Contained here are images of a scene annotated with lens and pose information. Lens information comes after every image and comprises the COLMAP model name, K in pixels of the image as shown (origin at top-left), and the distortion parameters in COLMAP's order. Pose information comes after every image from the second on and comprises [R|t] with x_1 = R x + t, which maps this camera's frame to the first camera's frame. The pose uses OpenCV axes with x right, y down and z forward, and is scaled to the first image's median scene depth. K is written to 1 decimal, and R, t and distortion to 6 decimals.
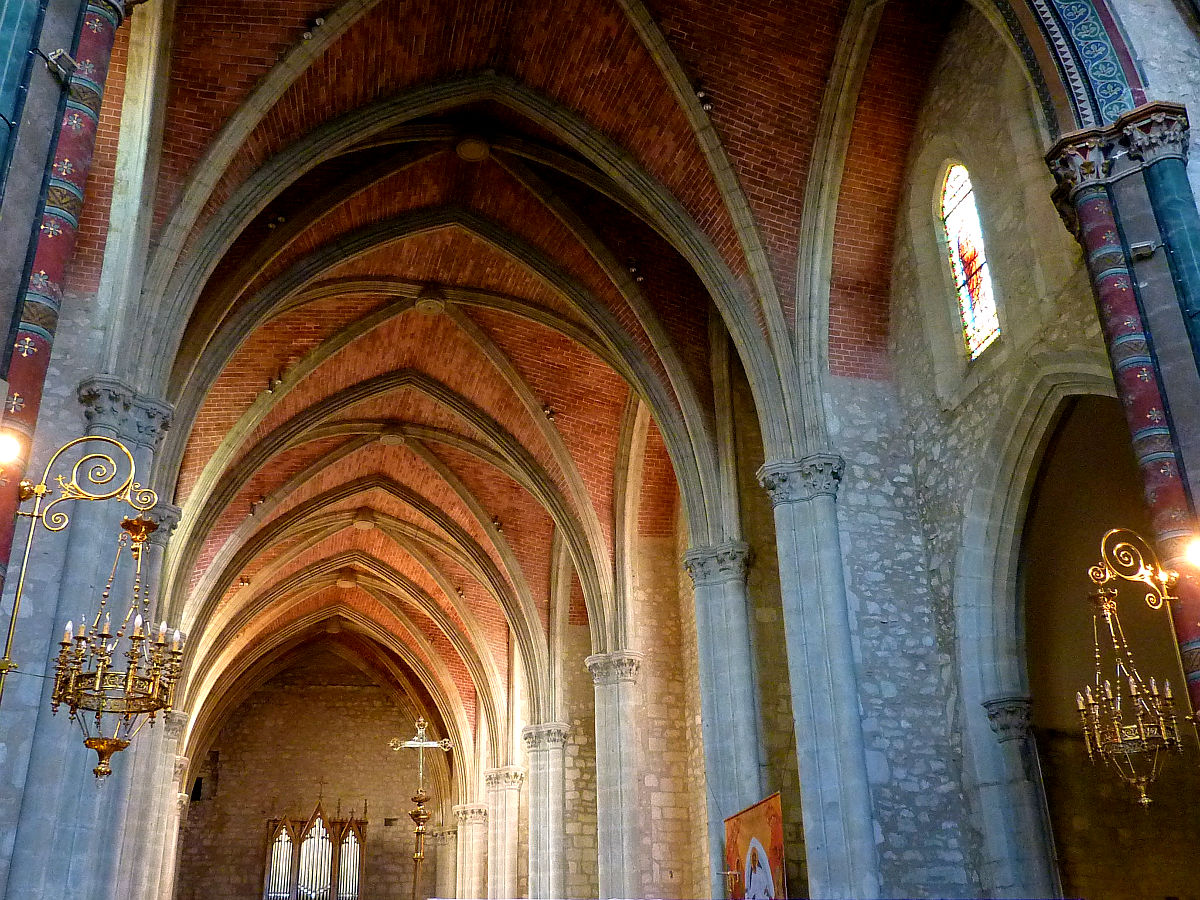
lens RADIAL K [[1243.5, 0, 600.0], [0, 1243.5, 450.0], [0, 0, 1]] dist [0.003514, -0.054224]
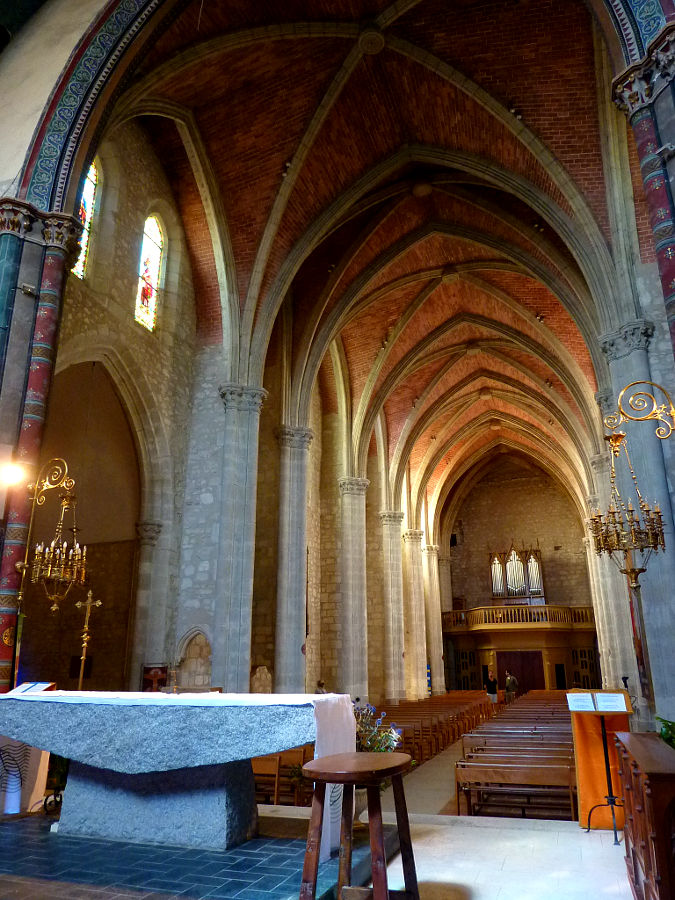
lens RADIAL K [[671.6, 0, 337.5], [0, 671.6, 450.0], [0, 0, 1]] dist [-0.030774, 0.001223]
pose [[0.819889, -0.155128, -0.551106, 0.286682], [0.241145, 0.966611, 0.086669, -0.003132], [0.519260, -0.203956, 0.829922, 0.115653]]
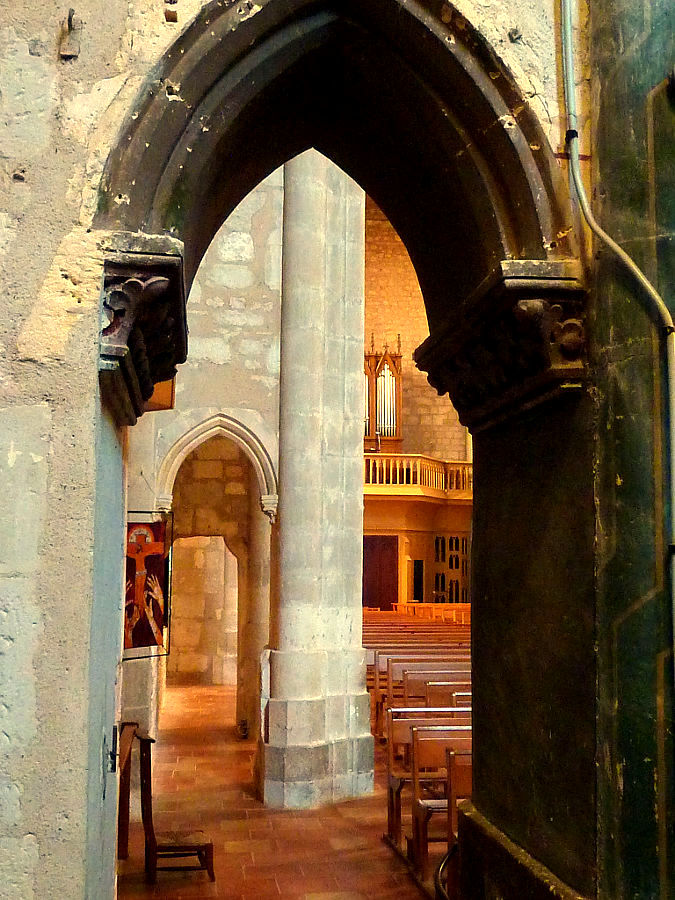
lens RADIAL K [[1189.4, 0, 337.5], [0, 1189.4, 450.0], [0, 0, 1]] dist [-0.007601, -0.002858]
pose [[0.990632, 0.019387, -0.135178, -0.230138], [0.029777, 0.935388, 0.352366, 0.073855], [0.133275, -0.353090, 0.926048, 0.196087]]
